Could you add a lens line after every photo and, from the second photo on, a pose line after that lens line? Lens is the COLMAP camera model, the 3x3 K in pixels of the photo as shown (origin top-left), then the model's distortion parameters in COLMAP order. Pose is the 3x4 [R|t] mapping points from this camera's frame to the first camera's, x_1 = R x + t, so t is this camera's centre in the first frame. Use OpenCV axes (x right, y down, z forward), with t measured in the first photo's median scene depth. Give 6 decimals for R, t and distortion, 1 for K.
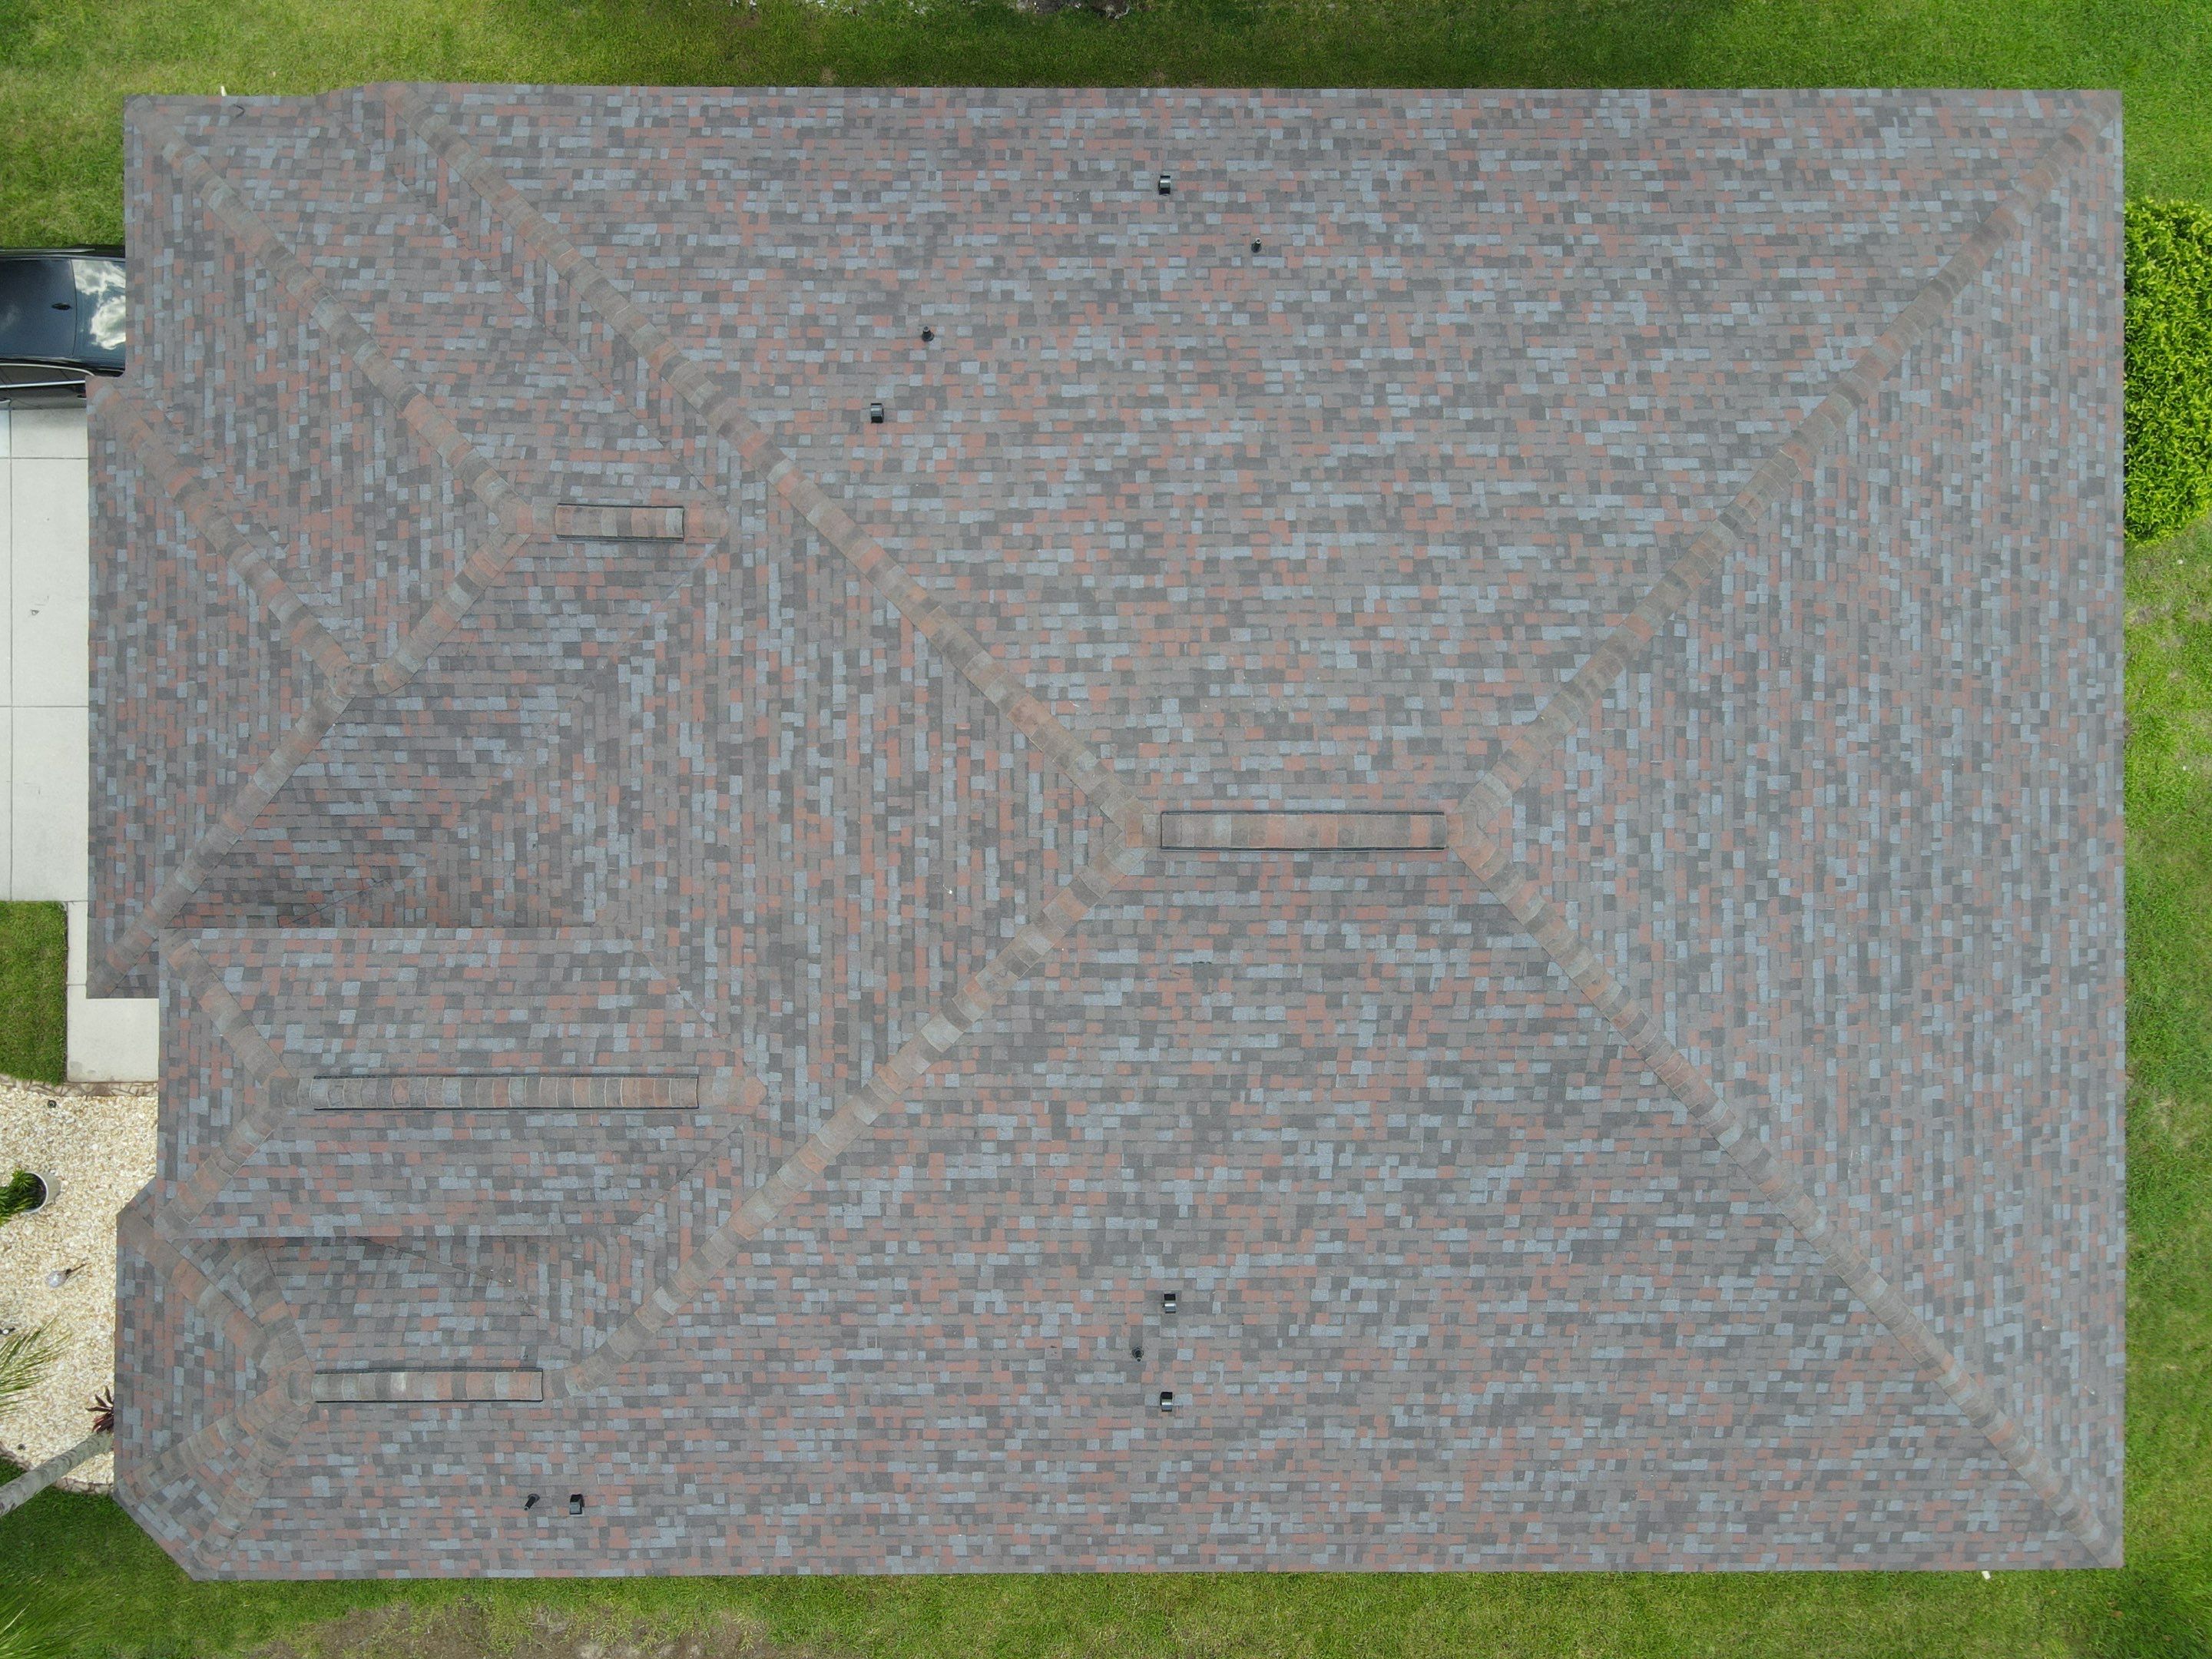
lens RADIAL K [[1593.0, 0, 1087.5], [0, 1593.0, 821.1], [0, 0, 1]] dist [0.007518, 0.005620]
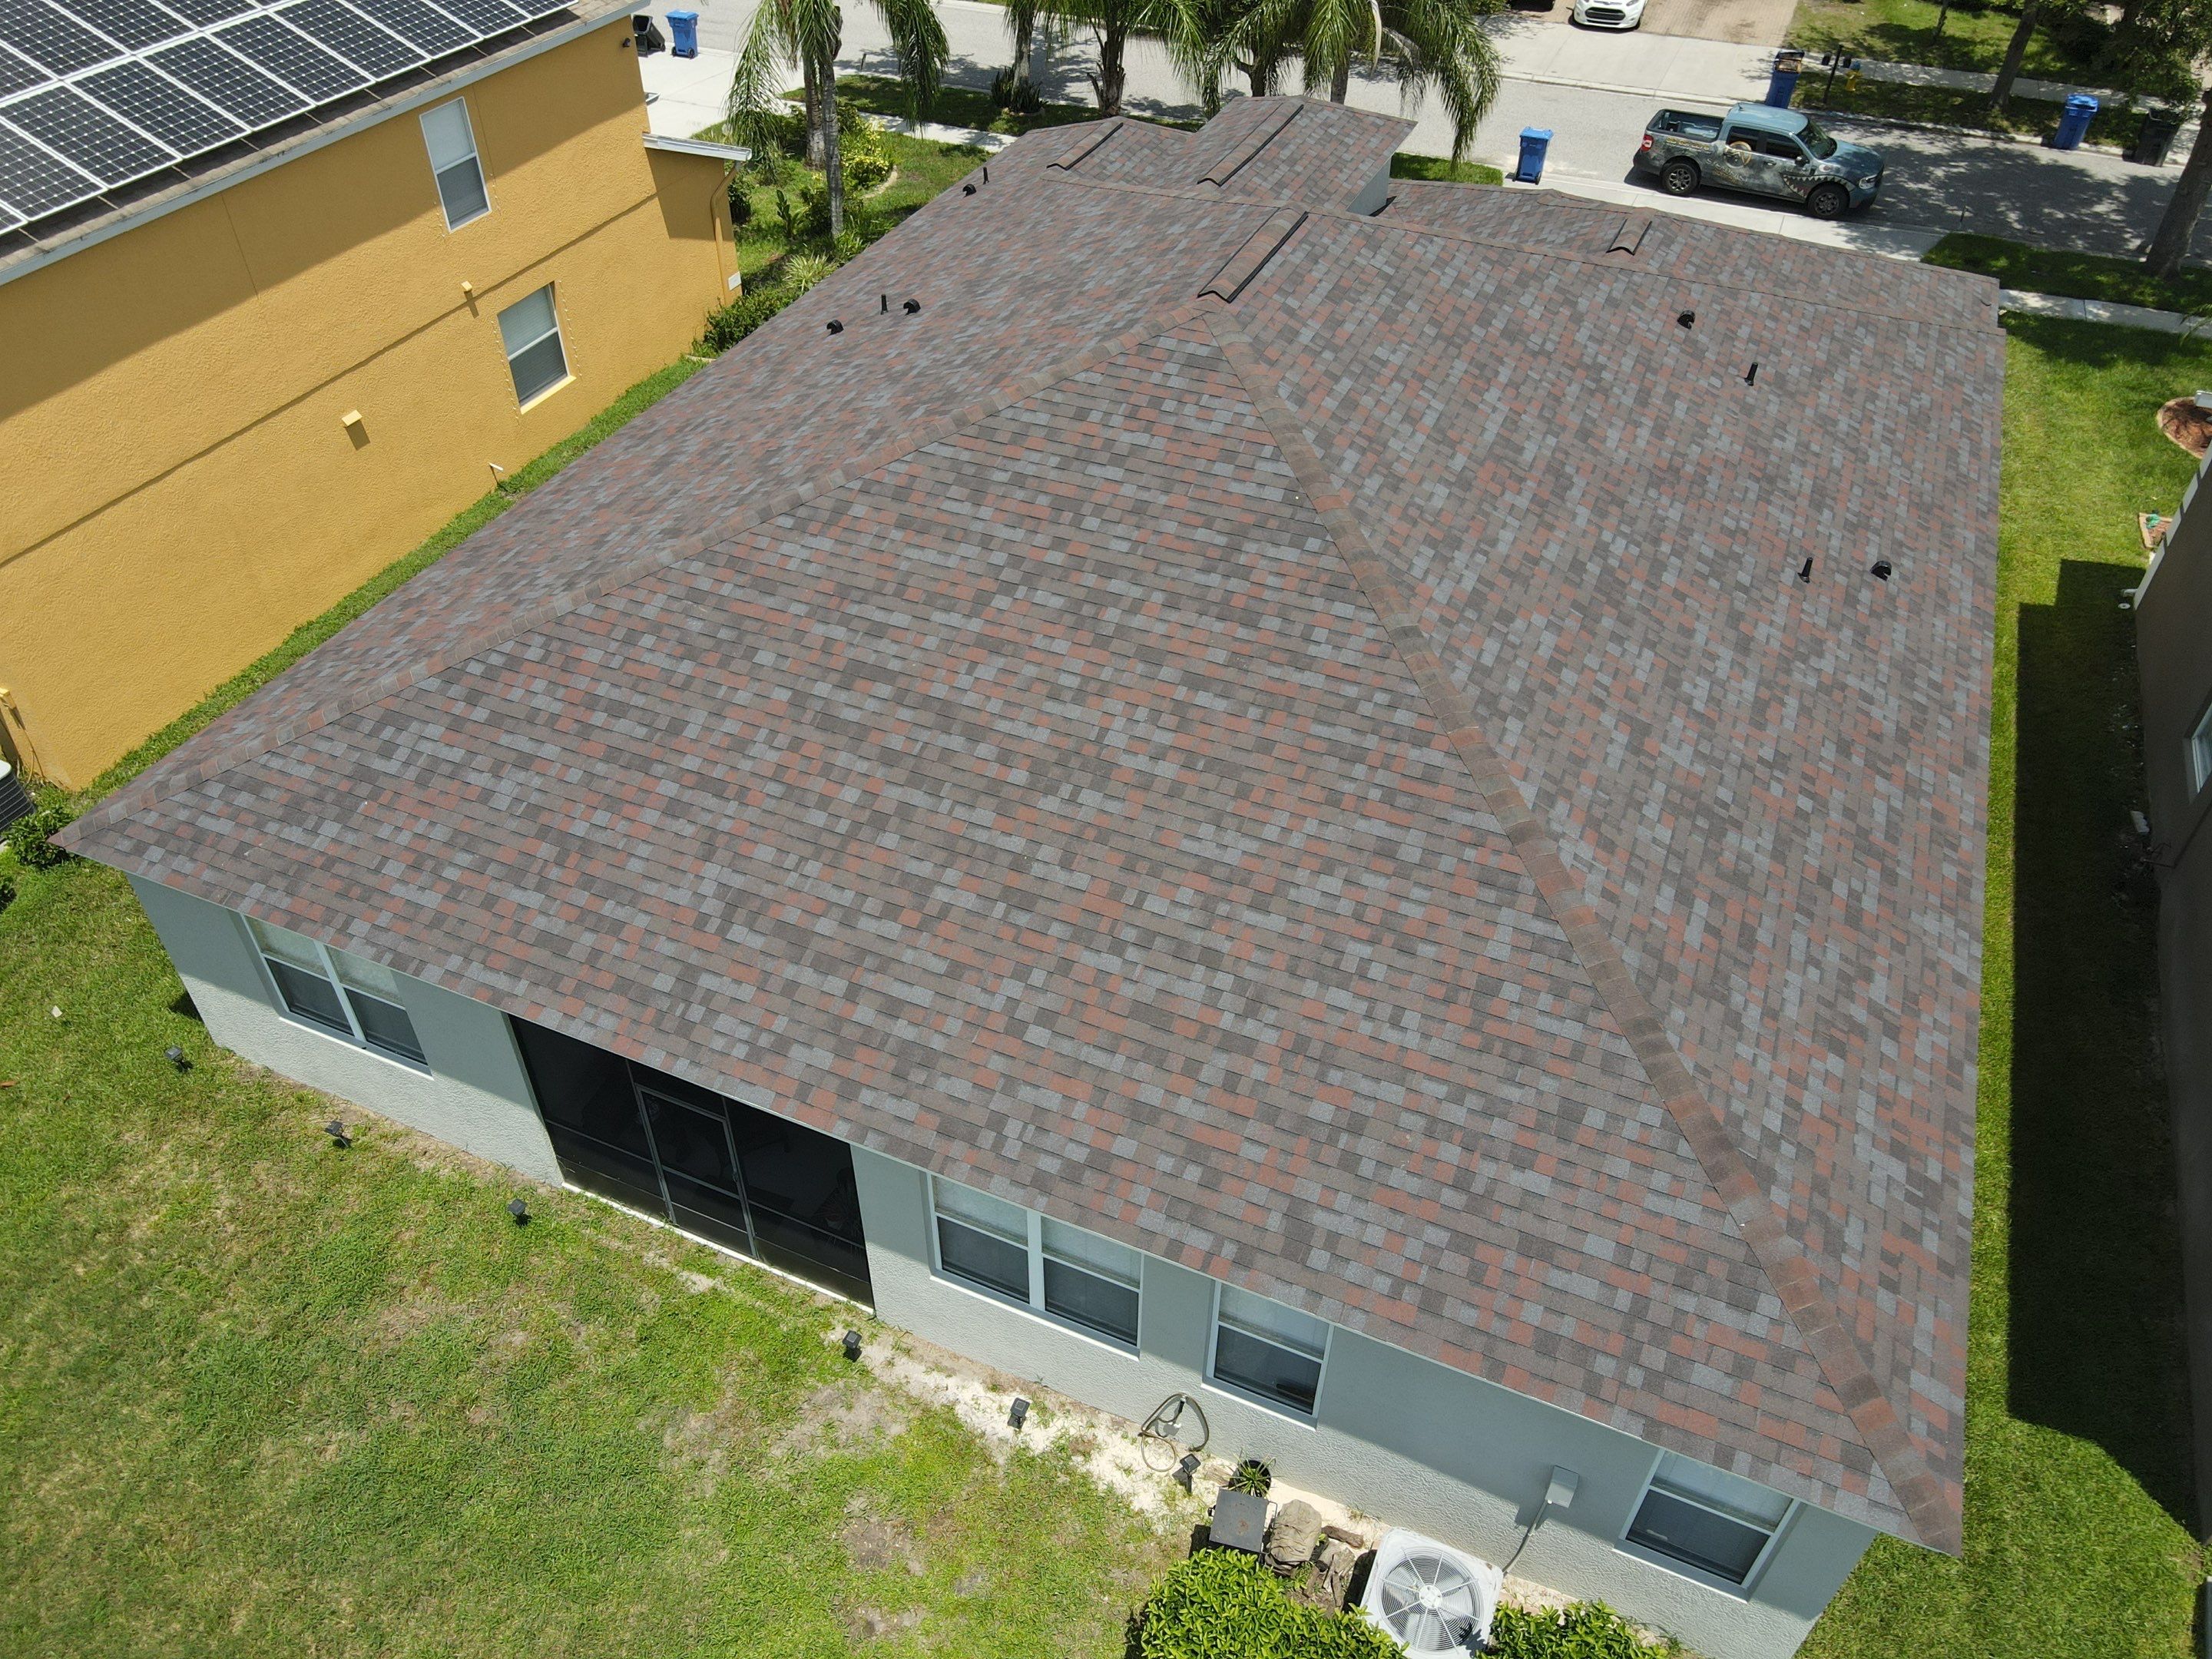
lens RADIAL K [[1632.0, 0, 1057.9], [0, 1632.0, 833.5], [0, 0, 1]] dist [0.002692, 0.002228]
pose [[-0.413135, 0.592359, -0.691686, 1.114296], [-0.910667, -0.266863, 0.315389, -0.308701], [0.002238, 0.760194, 0.649692, 0.480414]]
